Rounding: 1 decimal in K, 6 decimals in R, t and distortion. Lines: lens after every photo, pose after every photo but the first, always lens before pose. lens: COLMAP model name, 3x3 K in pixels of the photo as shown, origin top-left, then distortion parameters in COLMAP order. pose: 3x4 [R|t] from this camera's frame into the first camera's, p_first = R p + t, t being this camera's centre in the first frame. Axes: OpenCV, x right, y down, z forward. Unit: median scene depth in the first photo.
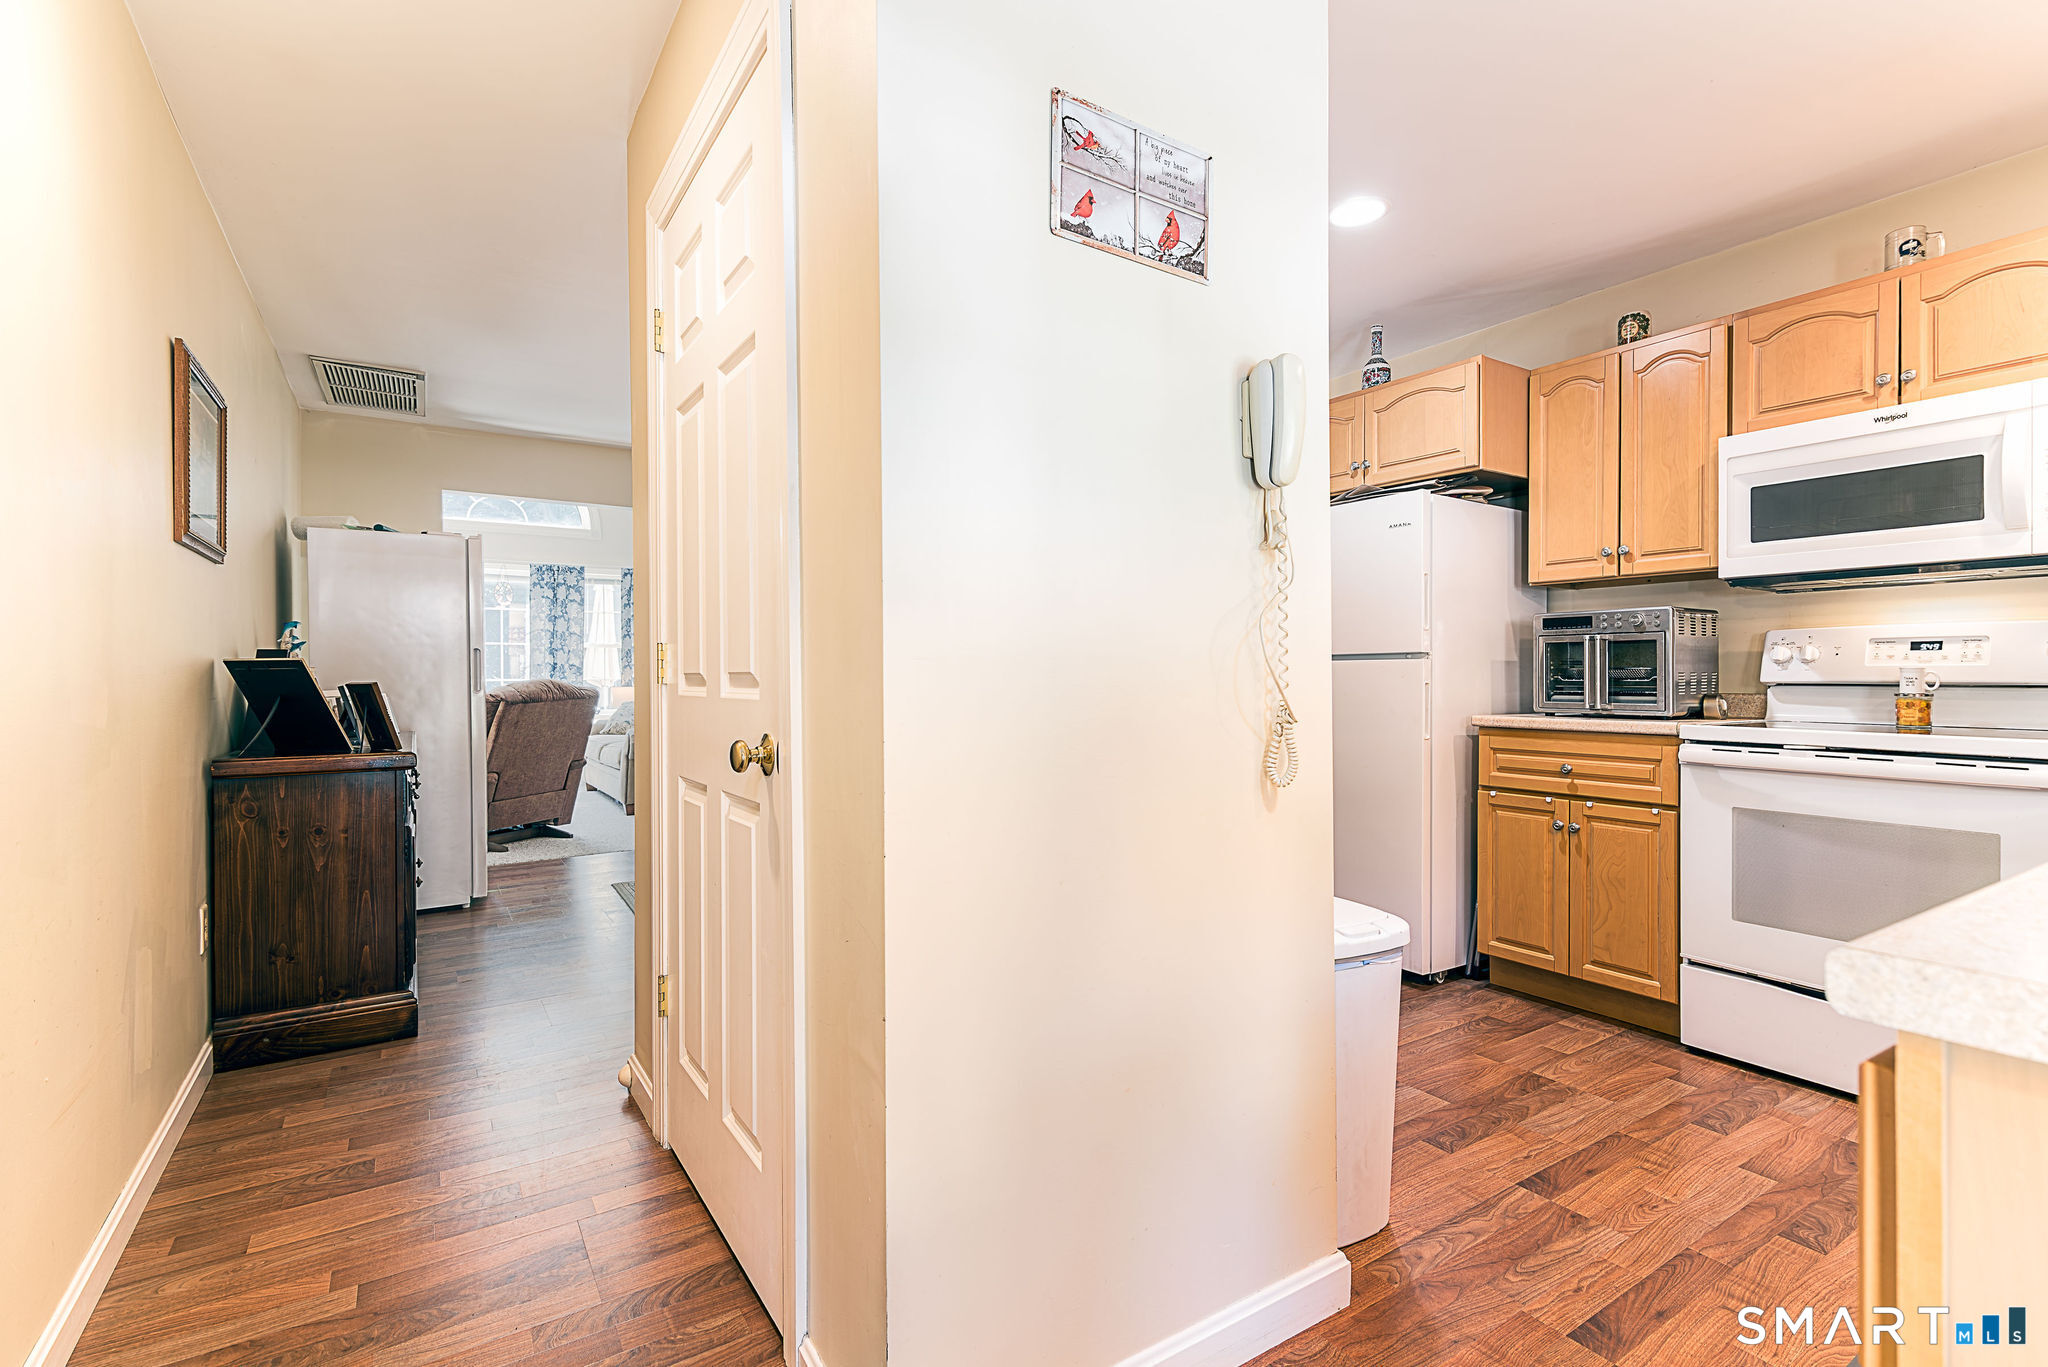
lens RADIAL K [[946.3, 0, 1029.6], [0, 946.3, 675.8], [0, 0, 1]] dist [0.005306, -0.000237]
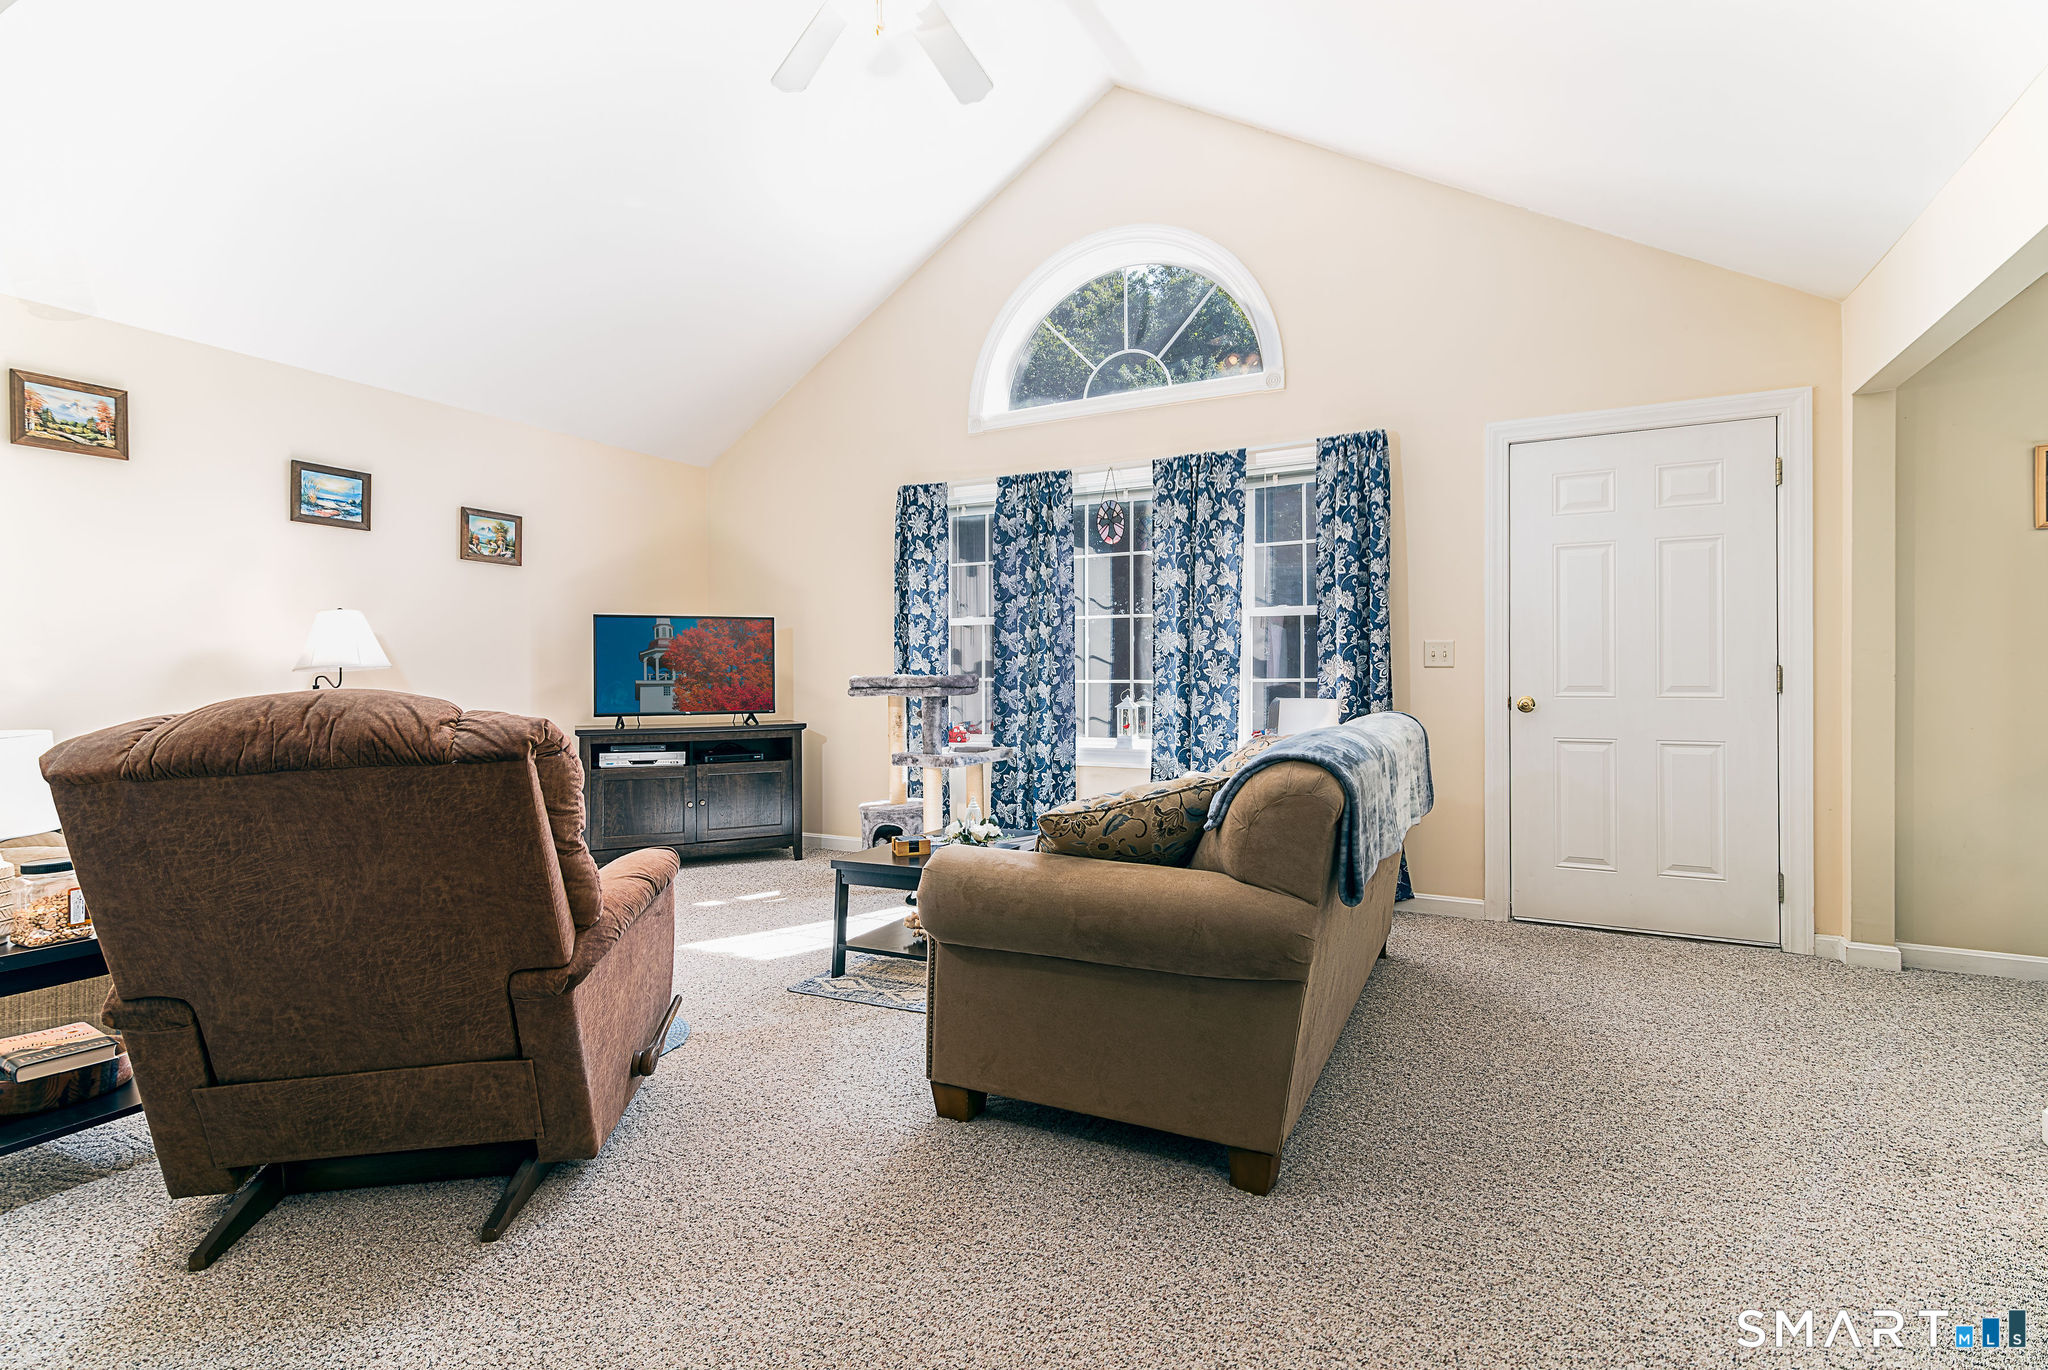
lens RADIAL K [[946.3, 0, 1029.6], [0, 946.3, 677.3], [0, 0, 1]] dist [0.005306, -0.000237]
pose [[0.489343, 0.004535, -0.872079, -0.157481], [0.000717, 0.999984, 0.005603, -0.002106], [0.872091, -0.003367, 0.489332, 1.041298]]
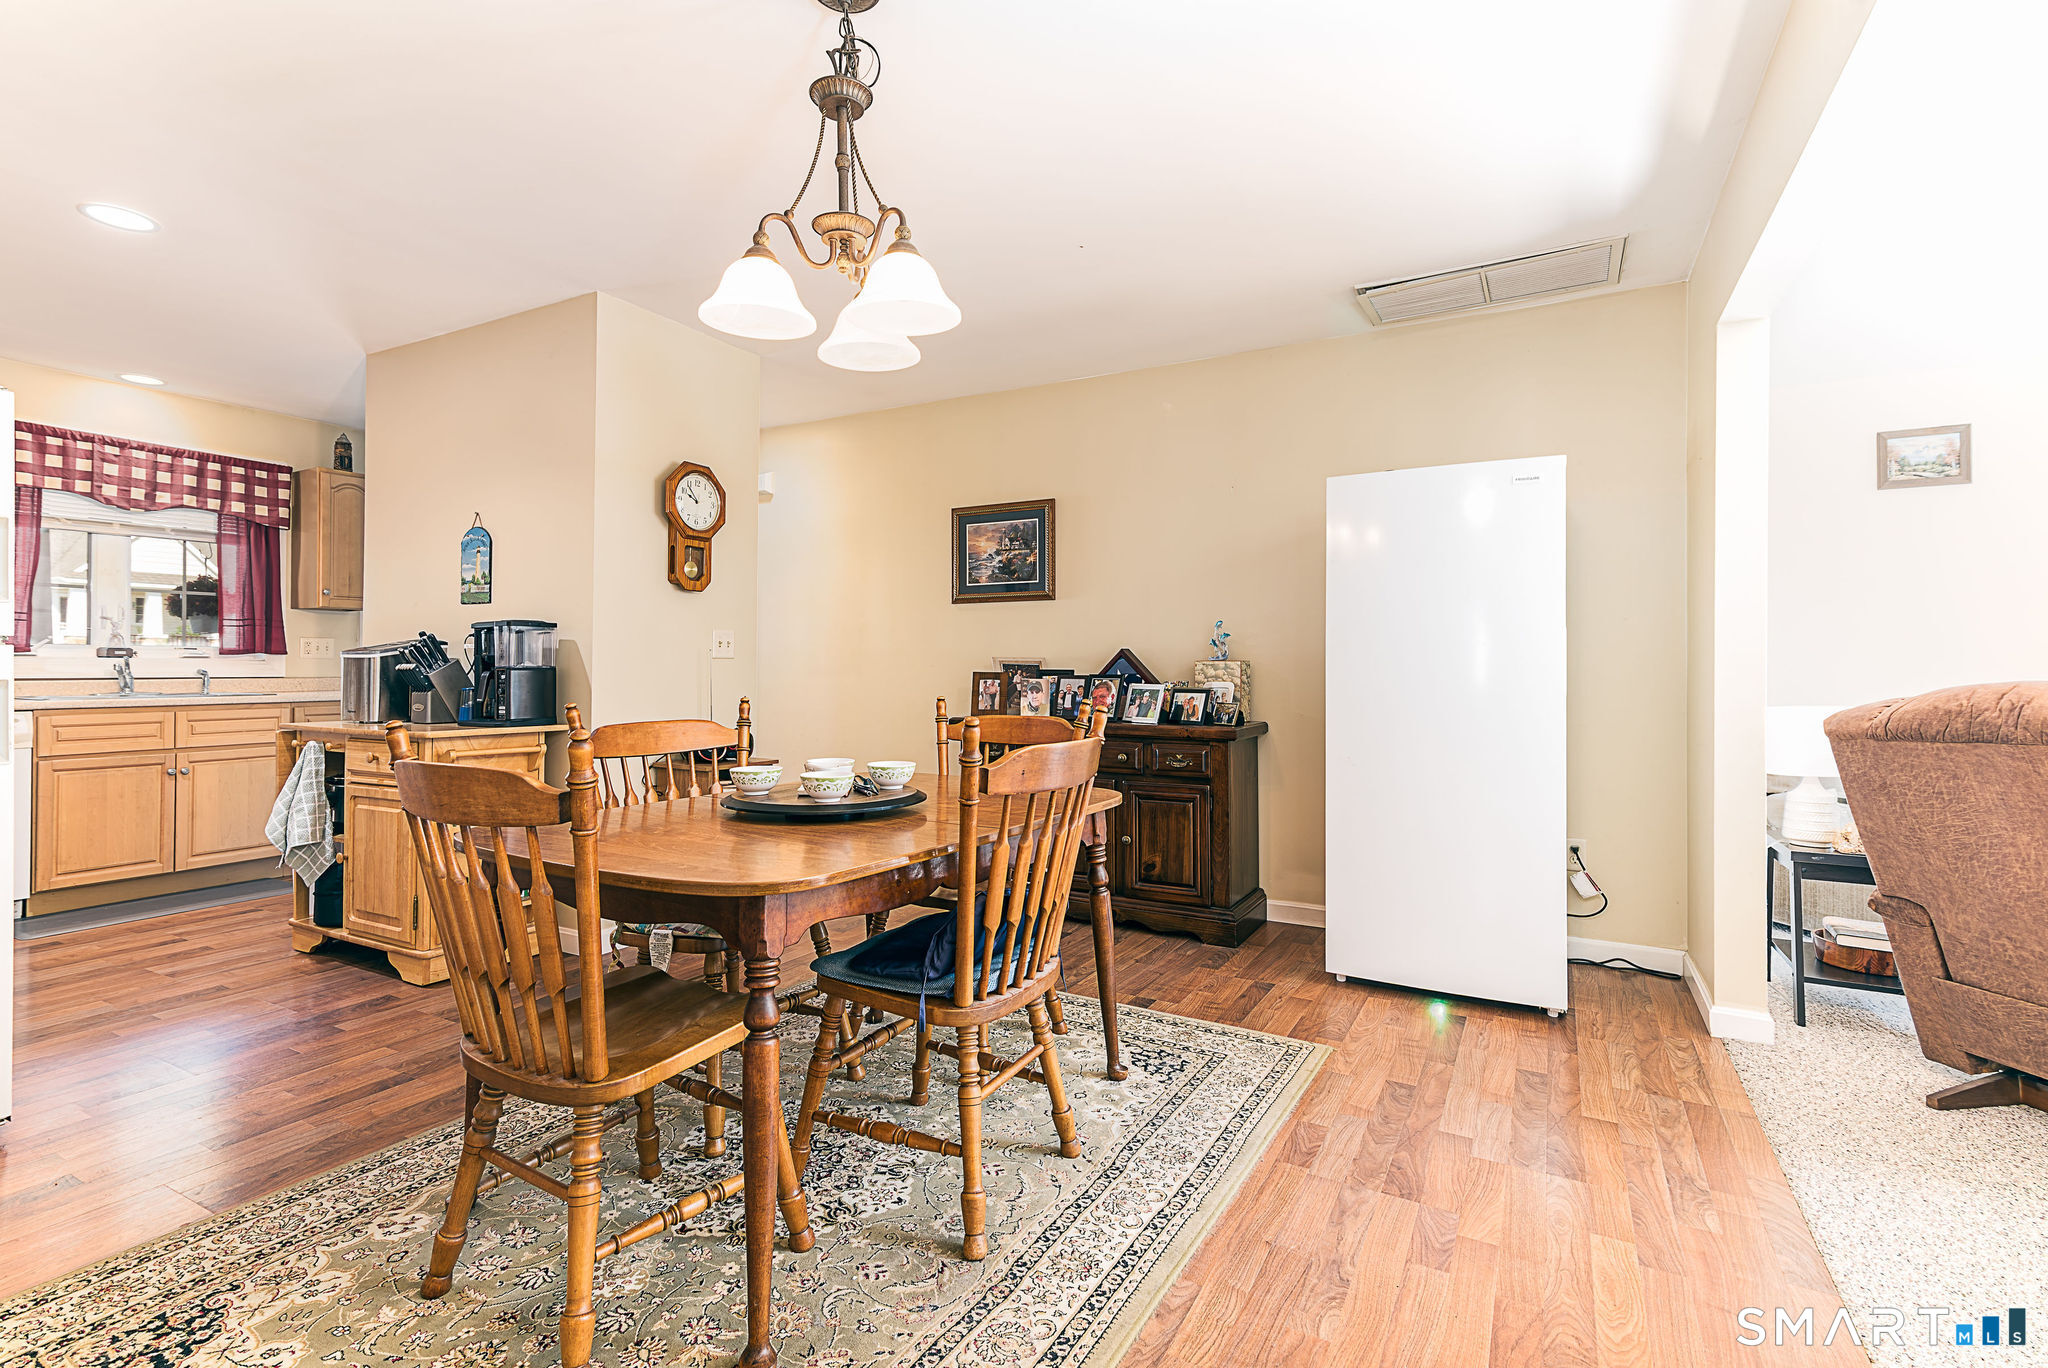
lens RADIAL K [[950.4, 0, 1023.6], [0, 950.4, 659.1], [0, 0, 1]] dist [0.008651, -0.000208]
pose [[-0.883322, -0.004177, -0.468748, -0.016464], [-0.002091, 0.999985, -0.004970, -0.002627], [0.468762, -0.003410, -0.883318, 1.136010]]
